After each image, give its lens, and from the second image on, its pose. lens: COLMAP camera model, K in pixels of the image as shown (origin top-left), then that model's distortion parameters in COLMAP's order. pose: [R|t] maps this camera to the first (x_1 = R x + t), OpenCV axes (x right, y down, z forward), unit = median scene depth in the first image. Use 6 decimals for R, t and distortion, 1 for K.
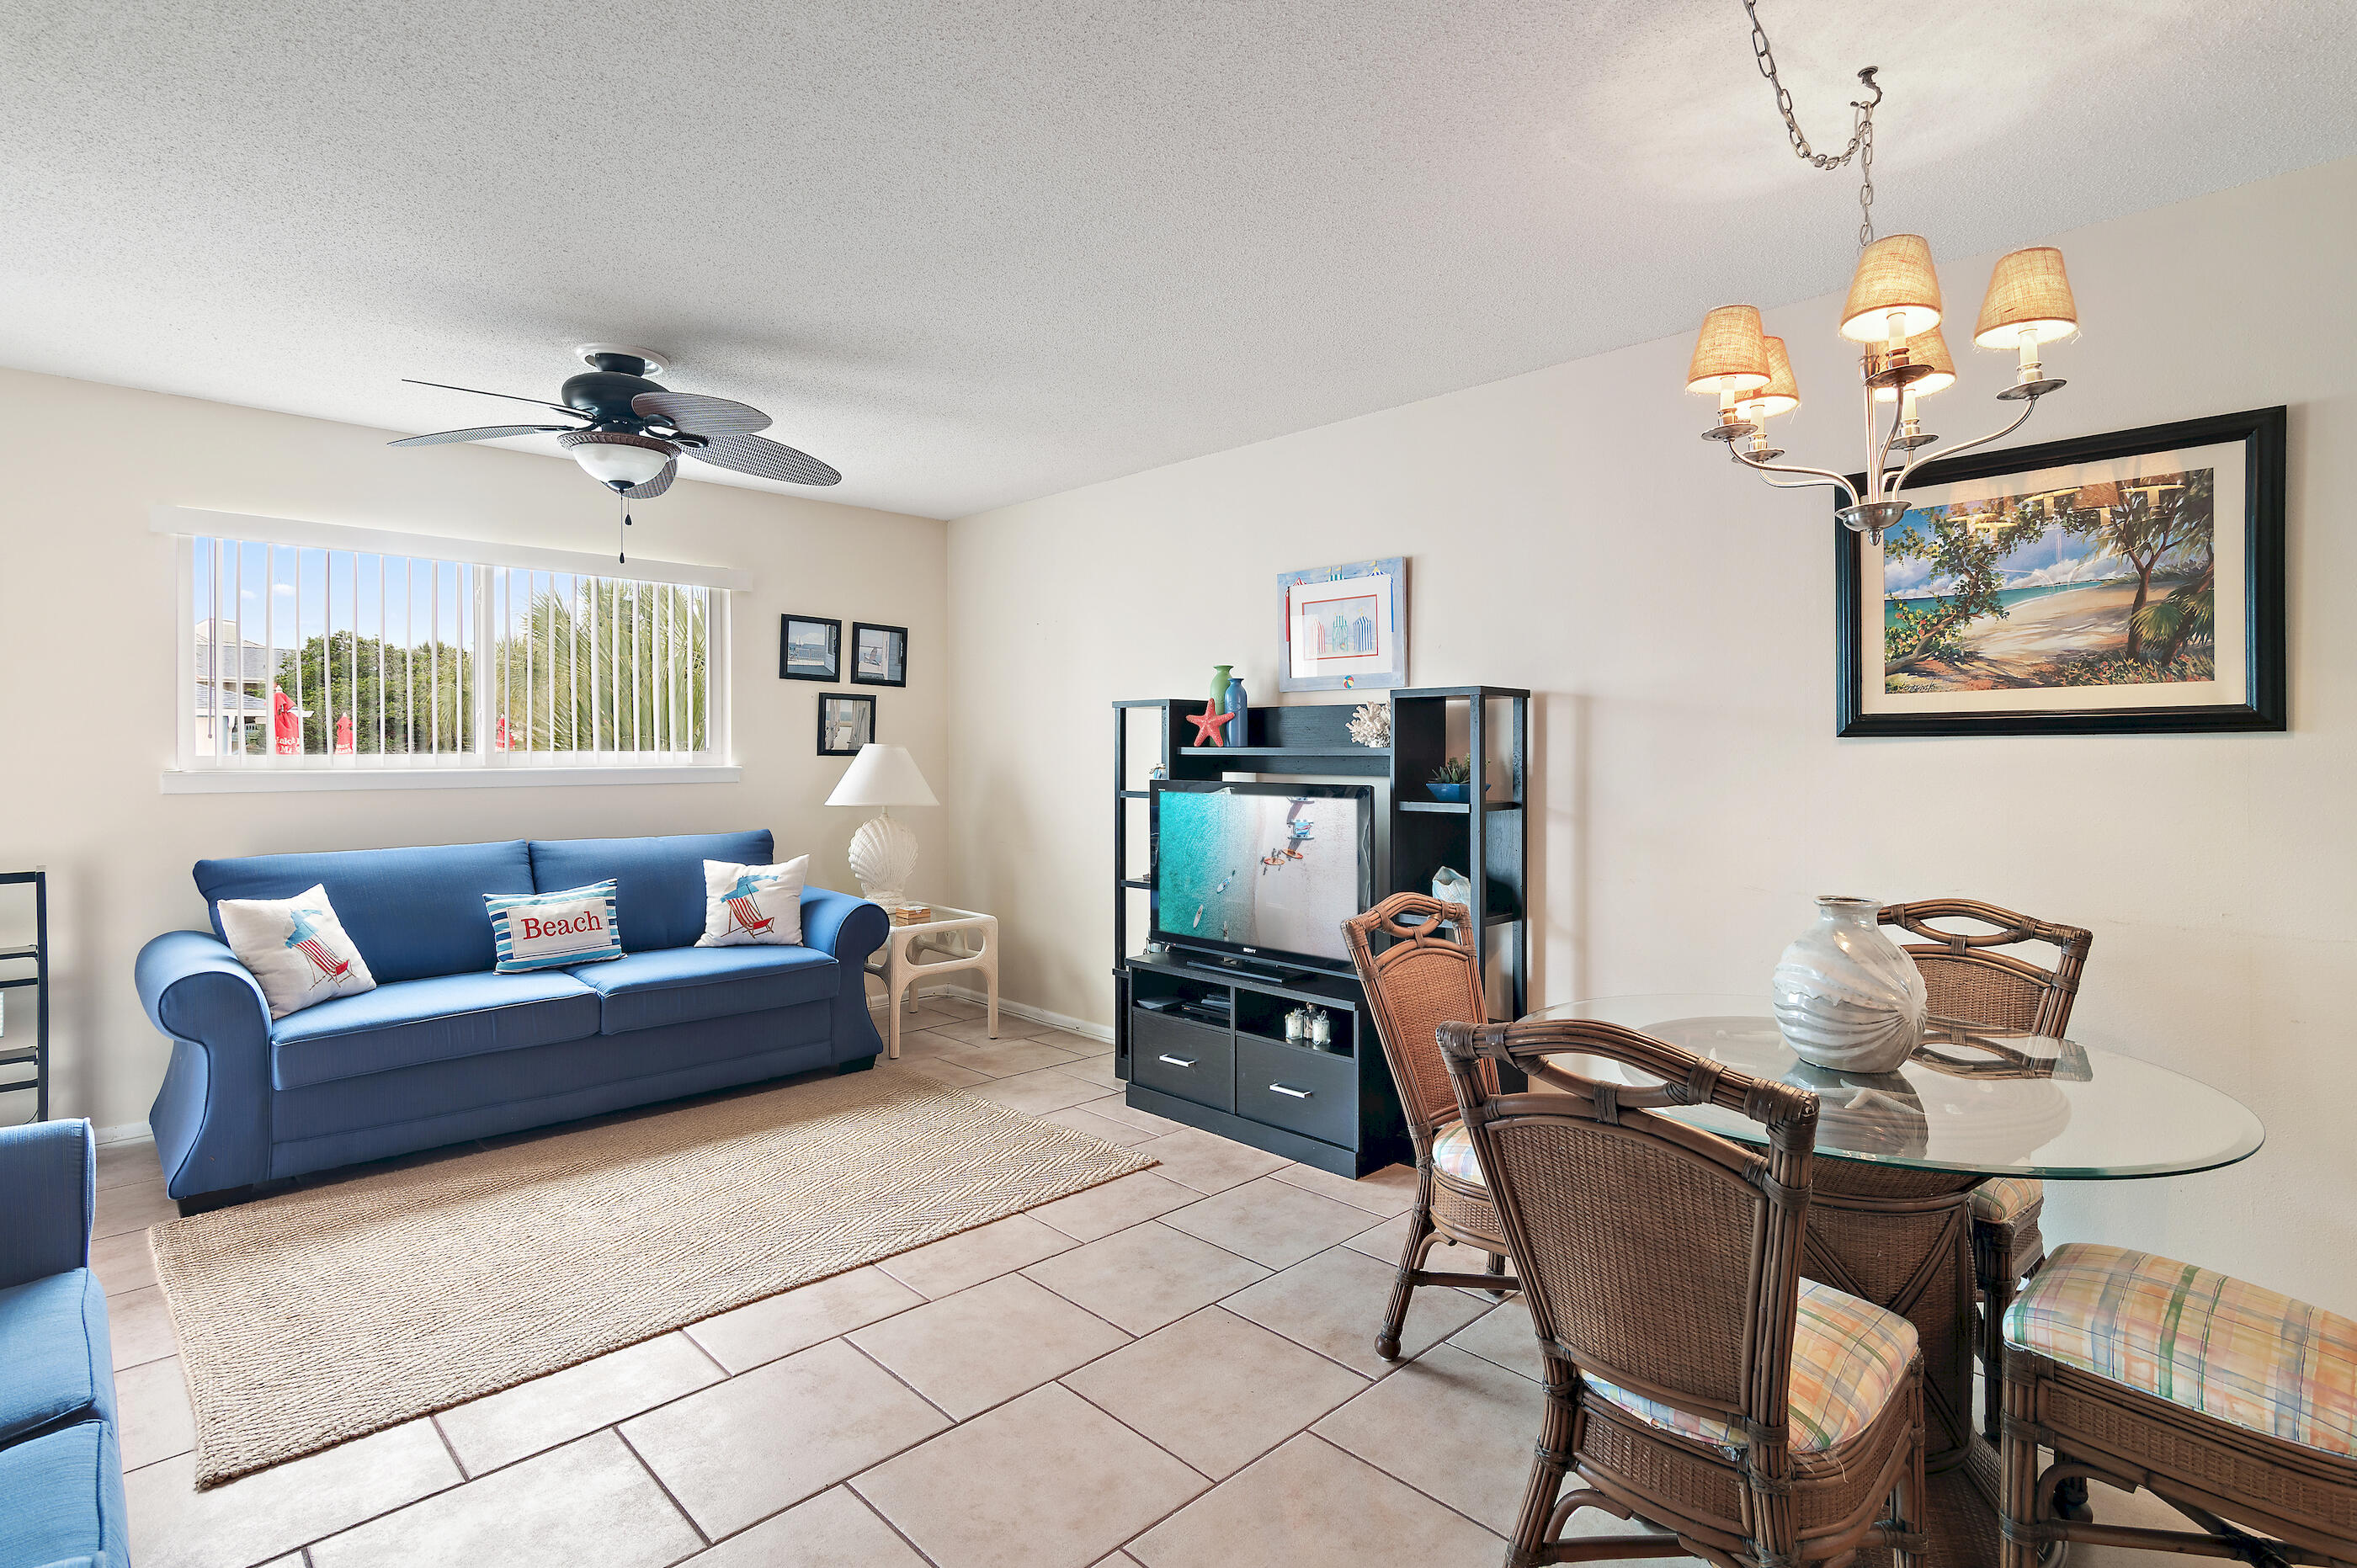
lens RADIAL K [[1153.6, 0, 1183.7], [0, 1153.6, 767.7], [0, 0, 1]] dist [0.014234, 0.000453]
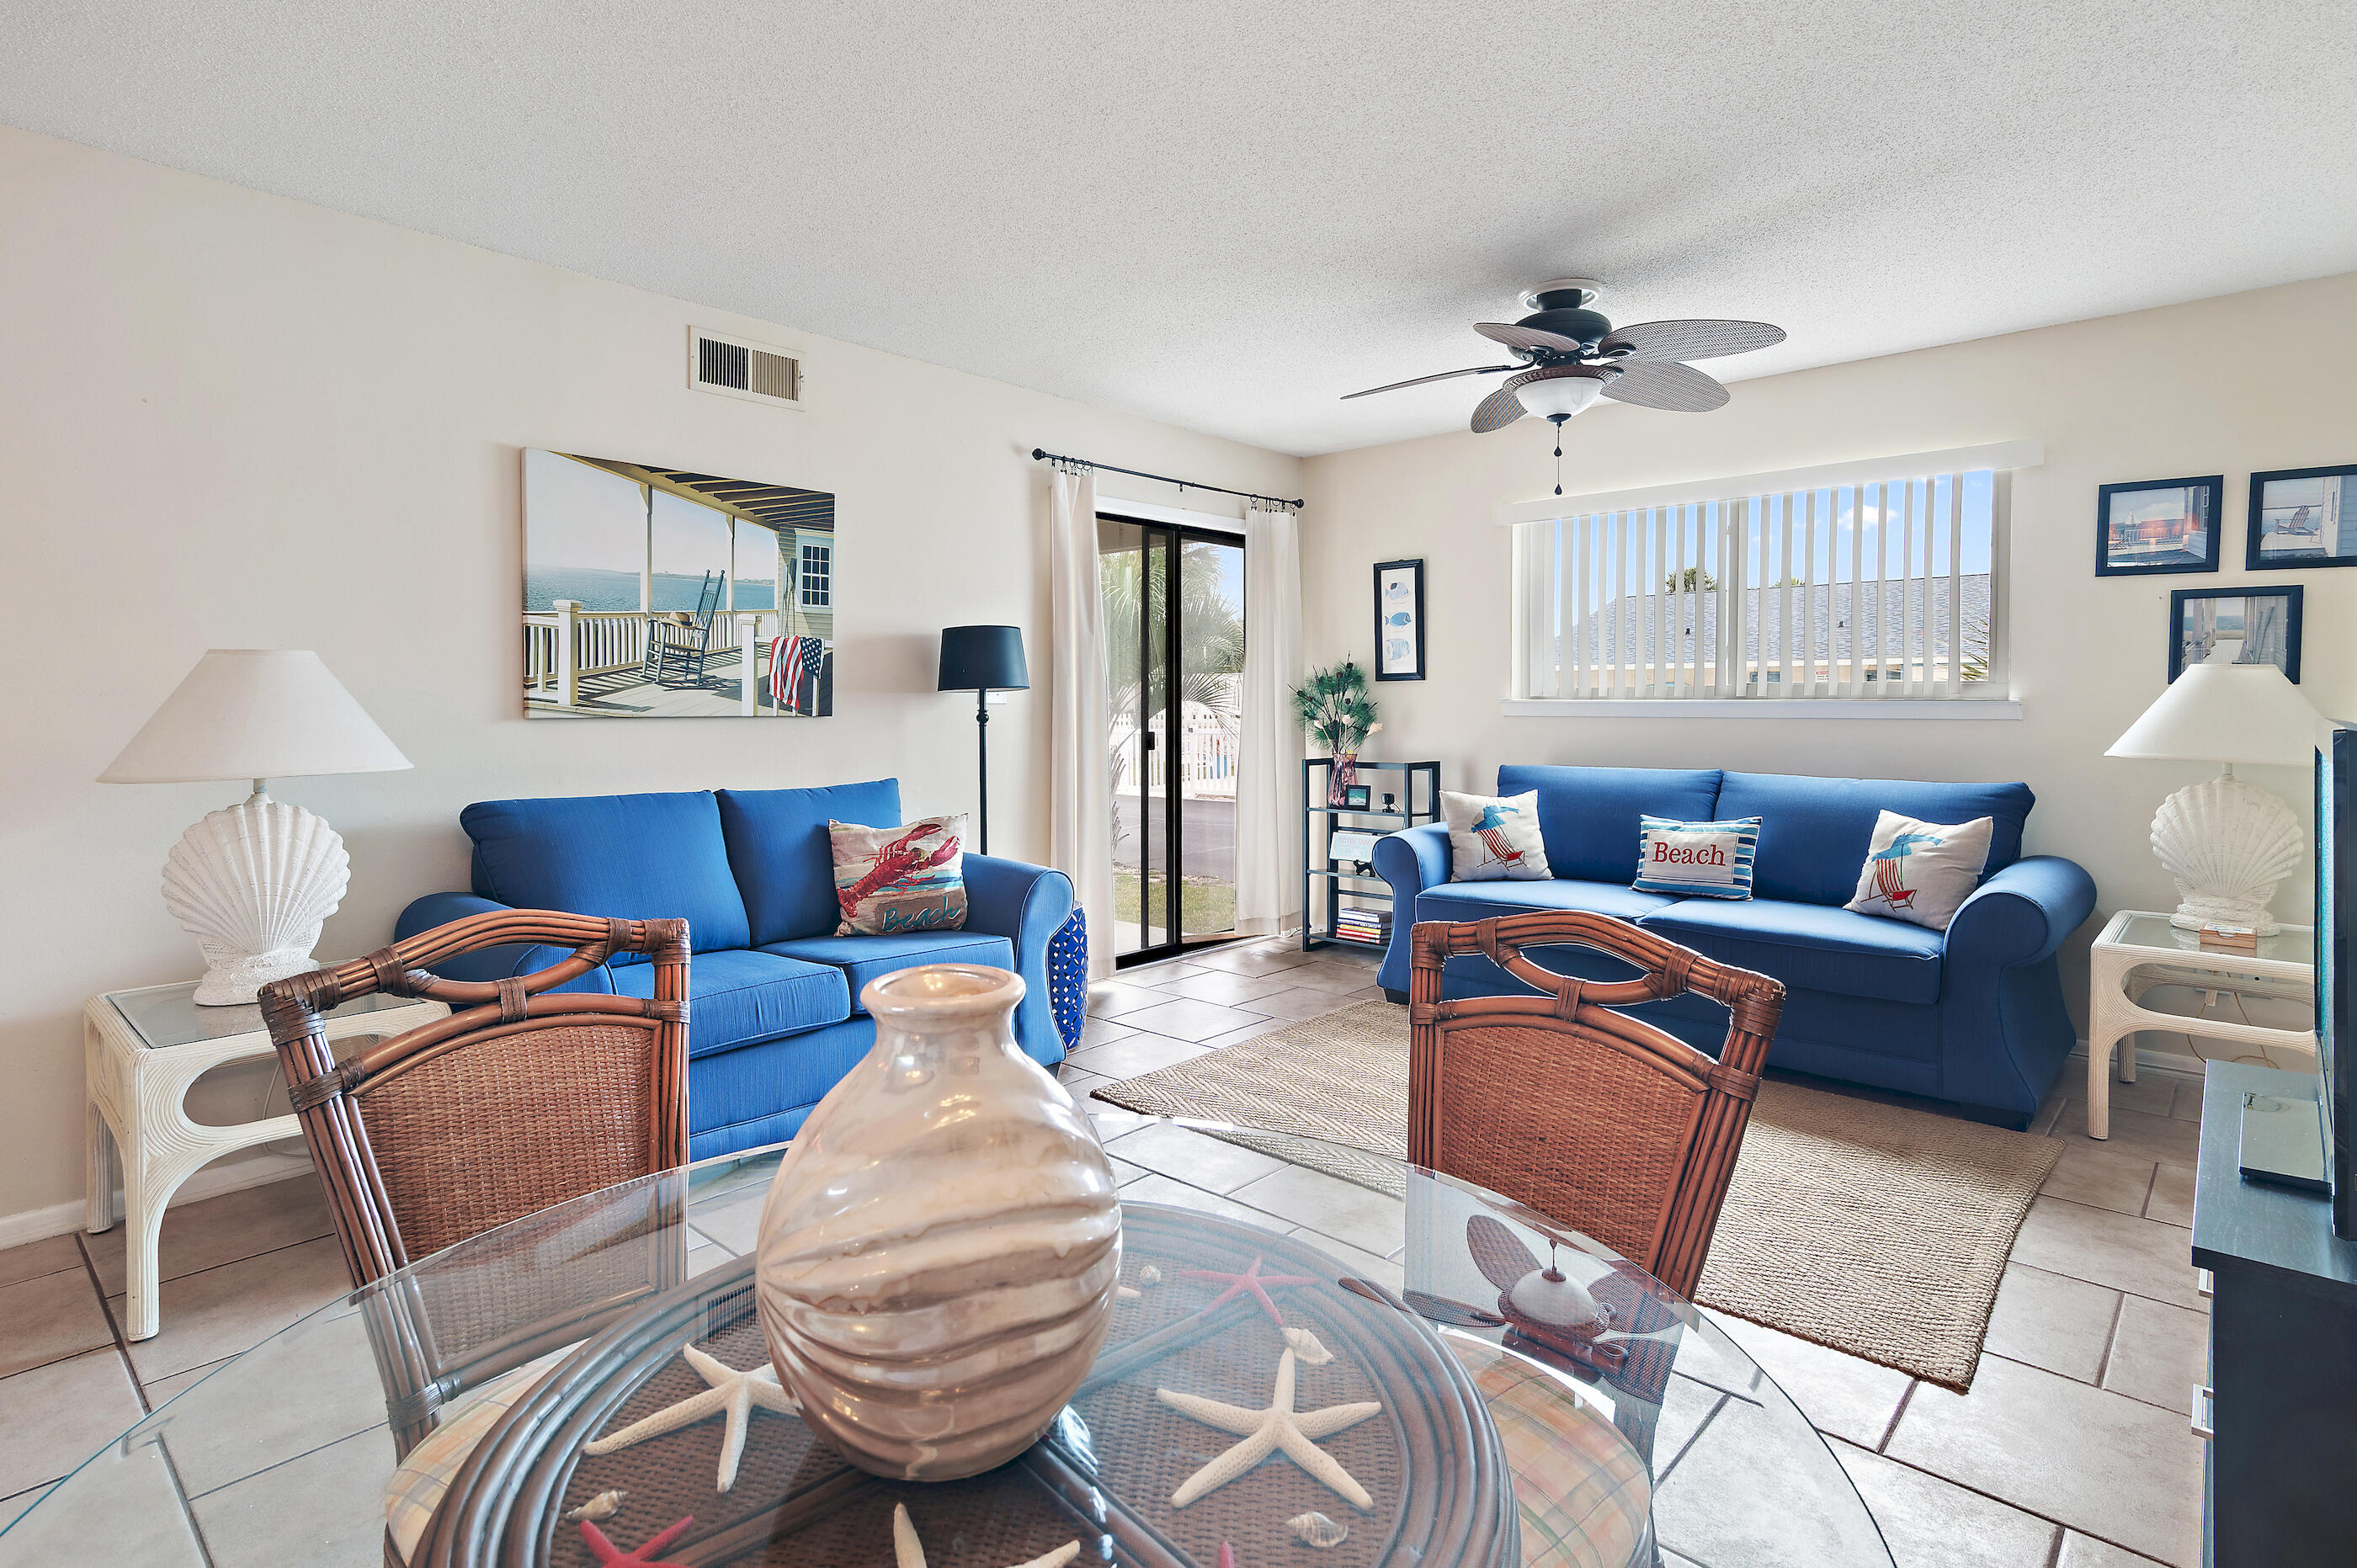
lens RADIAL K [[1153.6, 0, 1140.9], [0, 1153.6, 724.8], [0, 0, 1]] dist [0.014234, 0.000453]
pose [[0.051055, 0.019505, -0.998505, 0.417316], [-0.016694, 0.999686, 0.018674, 0.013008], [0.998556, 0.015716, 0.051365, 0.457302]]
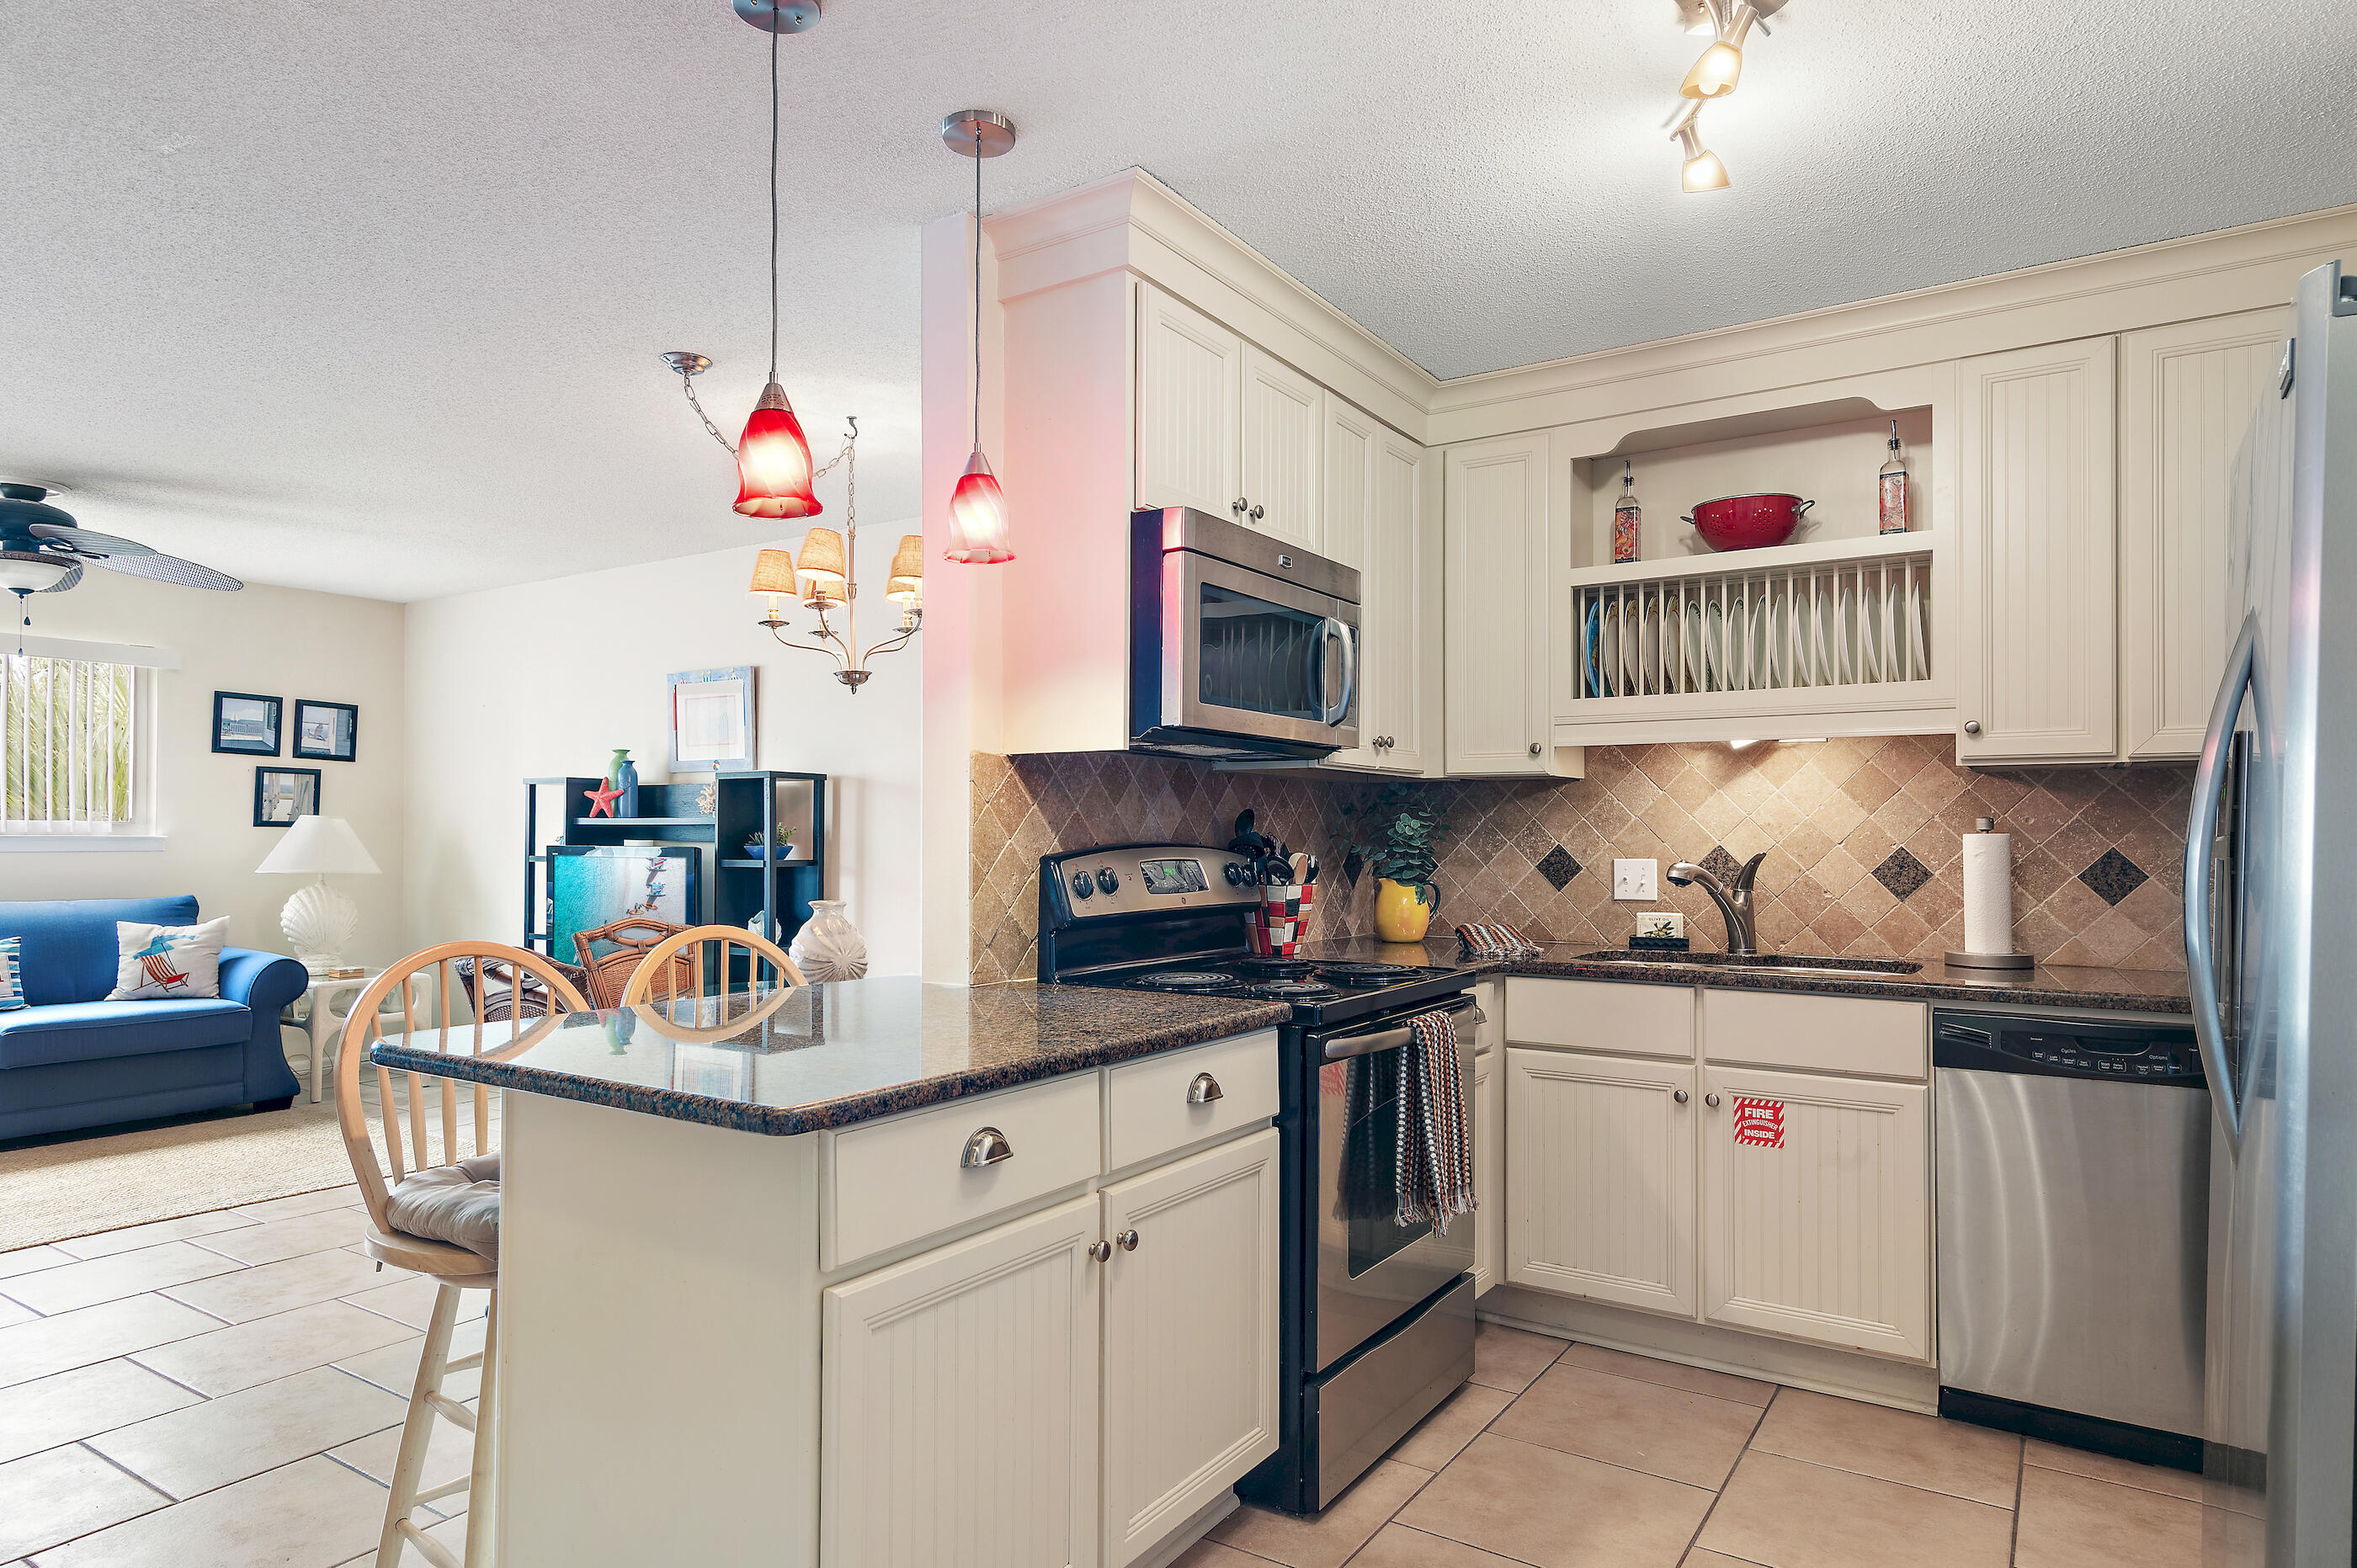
lens RADIAL K [[1388.5, 0, 1178.6], [0, 1388.5, 831.7], [0, 0, 1]] dist [0.015040, -0.003547]
pose [[0.978238, 0.005213, 0.207421, 0.297688], [-0.000961, 0.999787, -0.020596, 0.024171], [-0.207485, 0.019949, 0.978035, -0.507859]]
